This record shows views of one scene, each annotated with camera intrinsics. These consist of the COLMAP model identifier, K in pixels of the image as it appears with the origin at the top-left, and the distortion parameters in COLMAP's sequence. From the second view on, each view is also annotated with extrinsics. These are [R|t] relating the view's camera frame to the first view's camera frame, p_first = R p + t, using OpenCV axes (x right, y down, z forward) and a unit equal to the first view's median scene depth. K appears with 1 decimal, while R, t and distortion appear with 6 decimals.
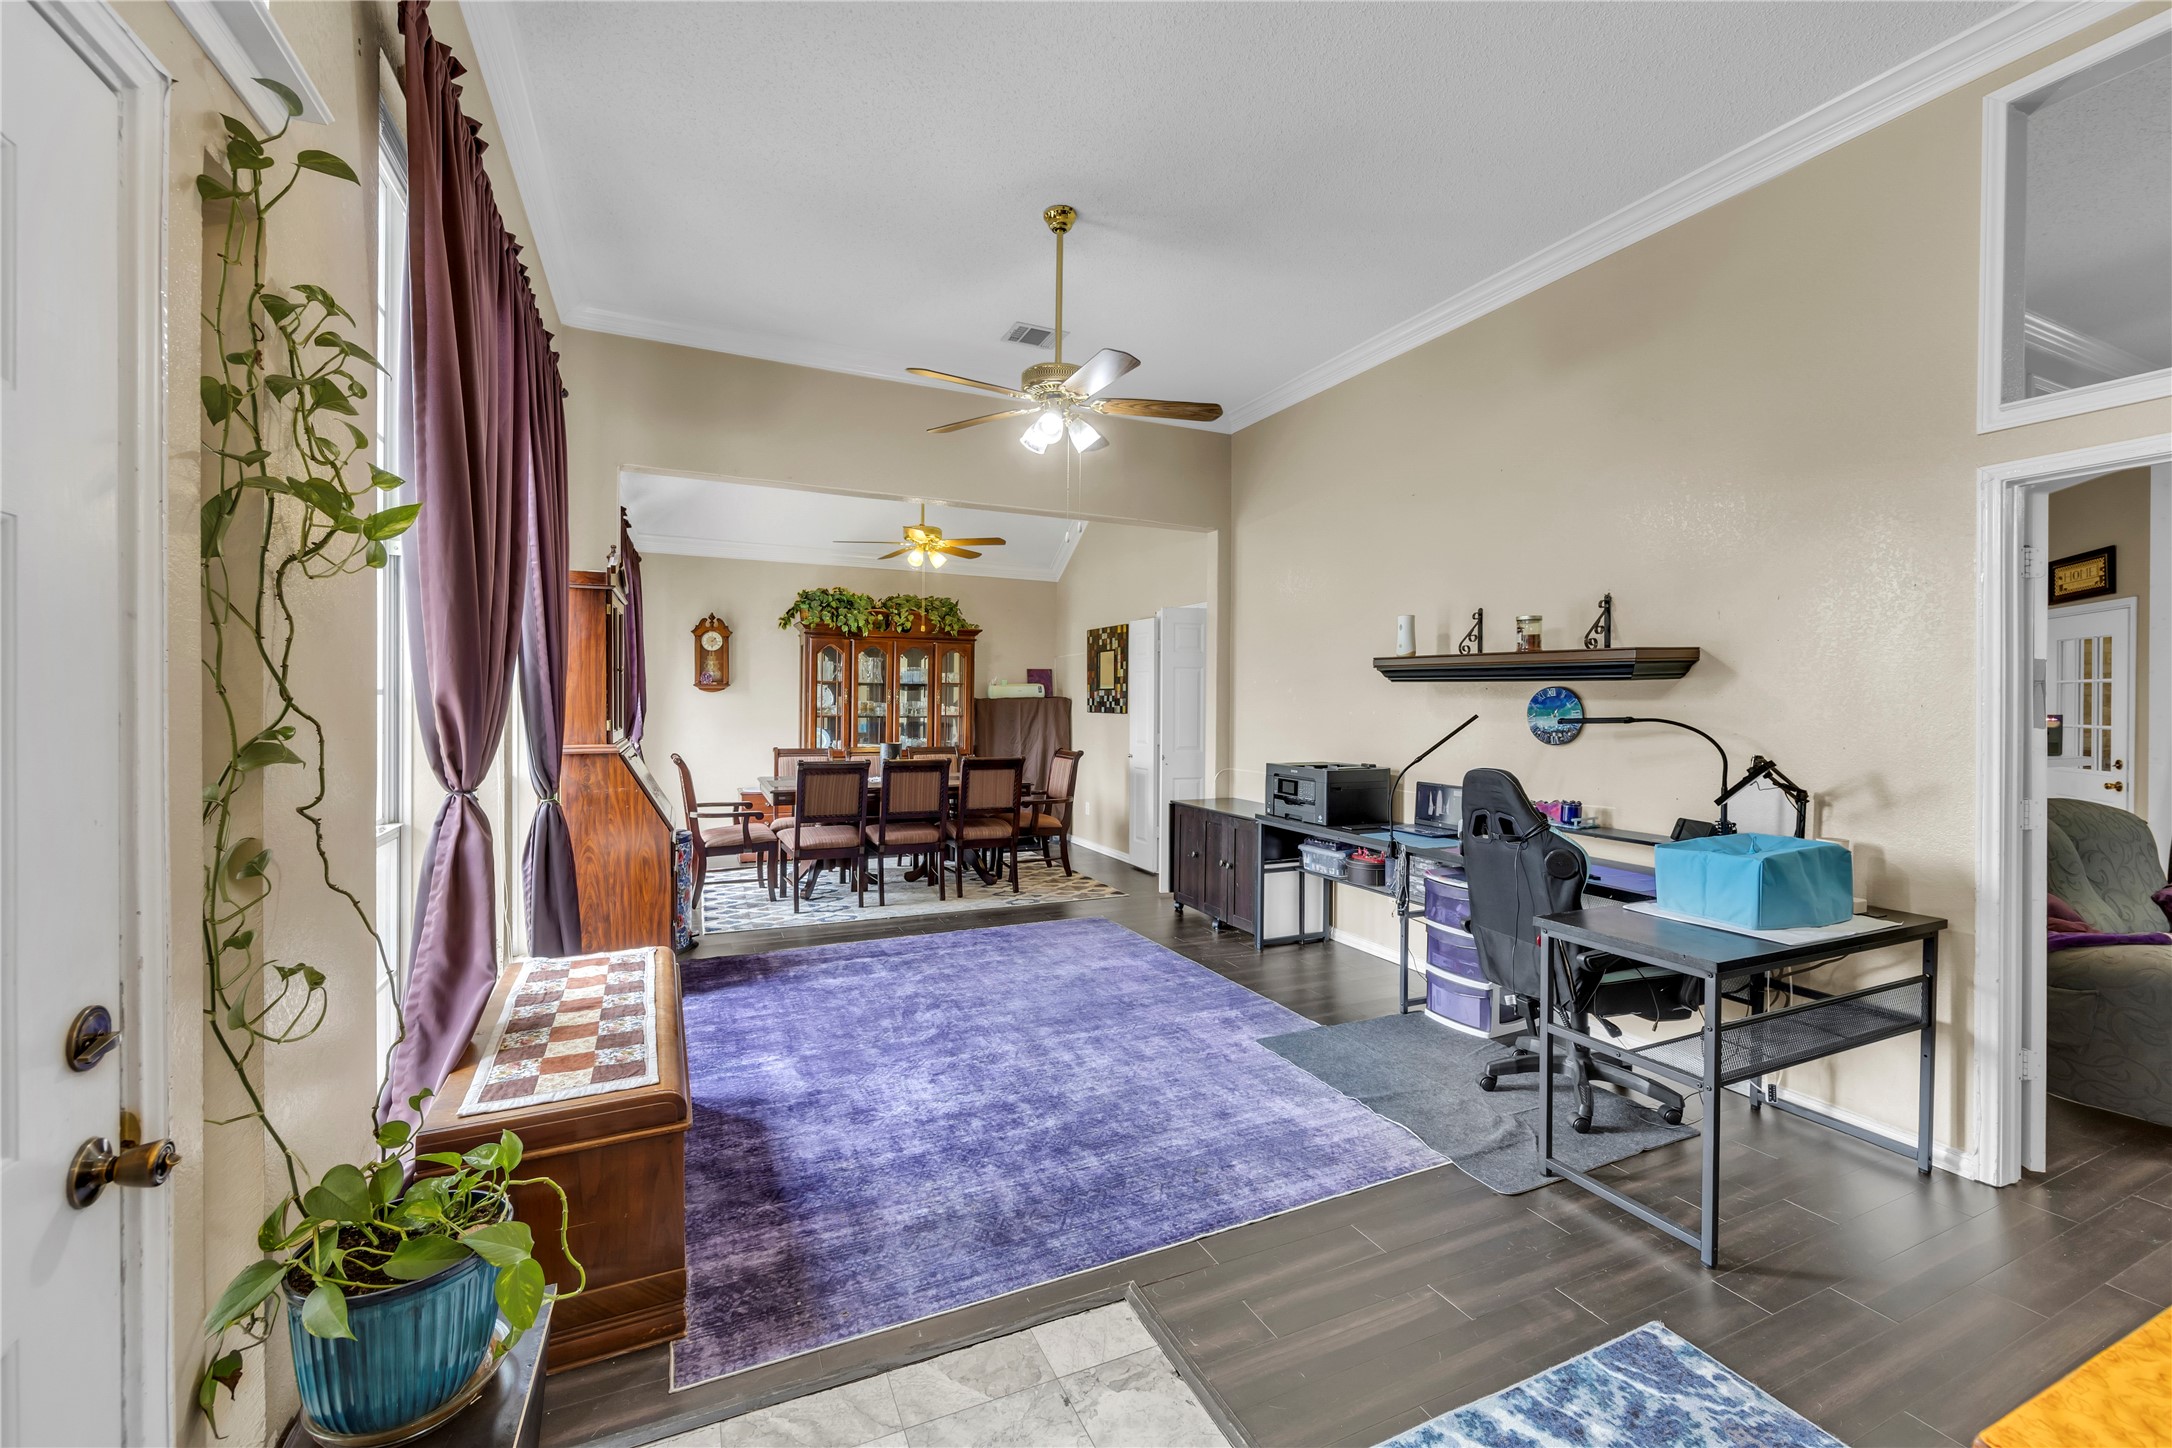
lens RADIAL K [[857.8, 0, 1104.7], [0, 857.8, 700.6], [0, 0, 1]] dist [-0.002669, -0.000755]
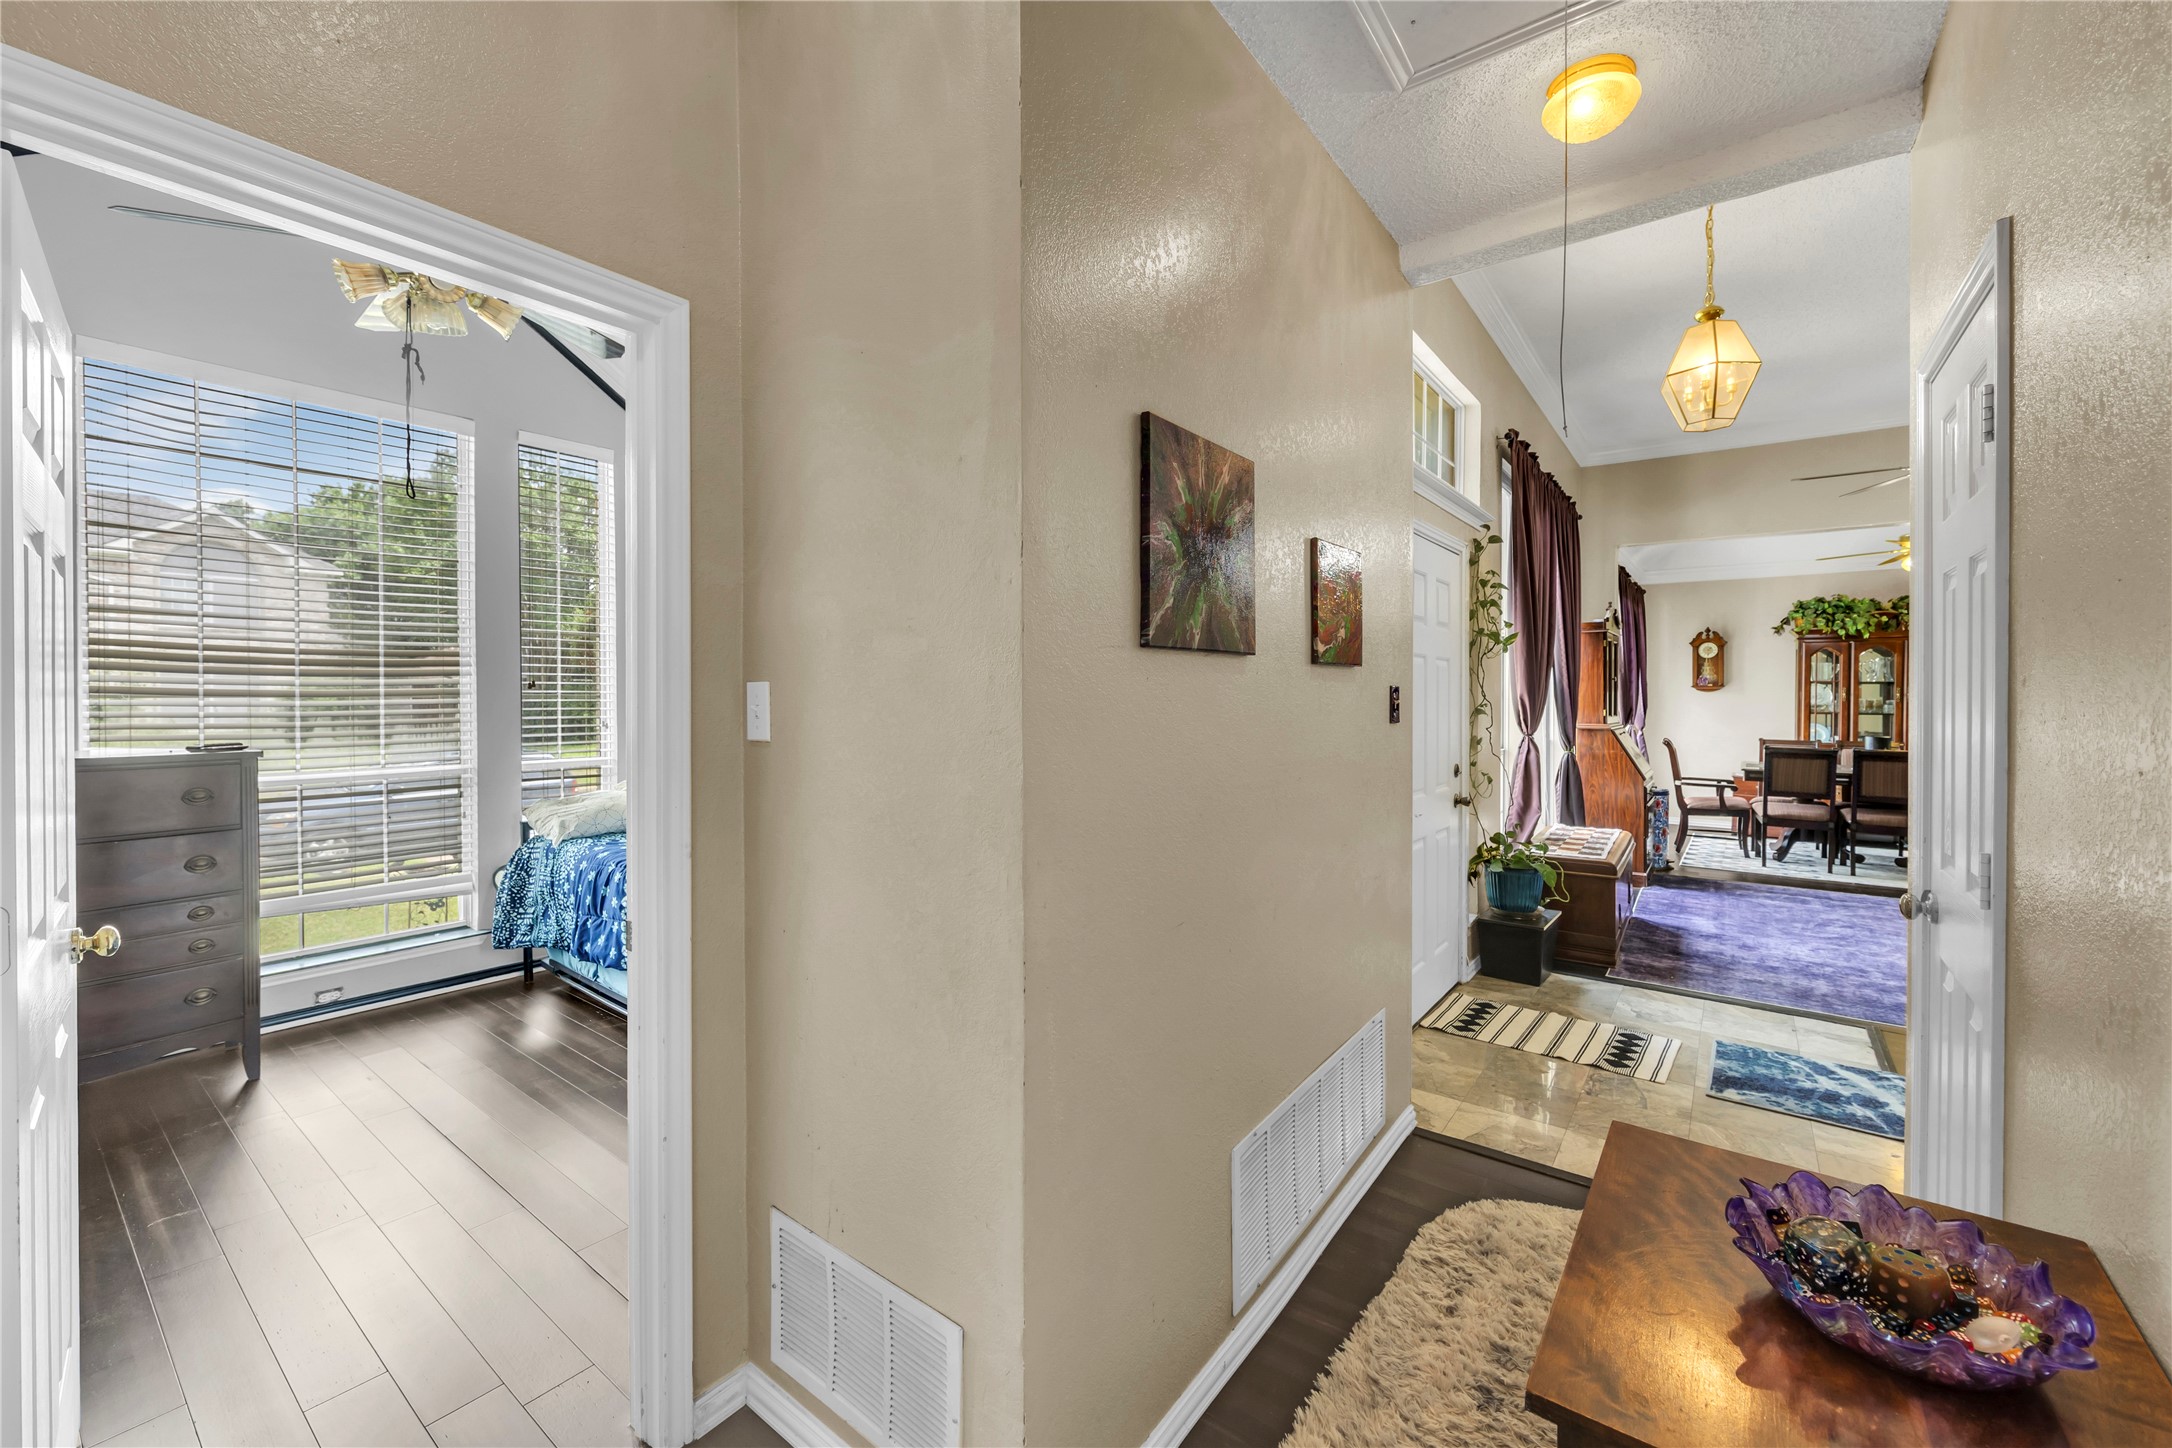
lens RADIAL K [[857.8, 0, 1067.9], [0, 857.8, 704.9], [0, 0, 1]] dist [-0.002669, -0.000755]
pose [[0.431419, 0.003303, -0.902146, 0.274767], [0.000255, 0.999993, 0.003783, 0.004064], [0.902152, -0.001862, 0.431415, -0.384035]]
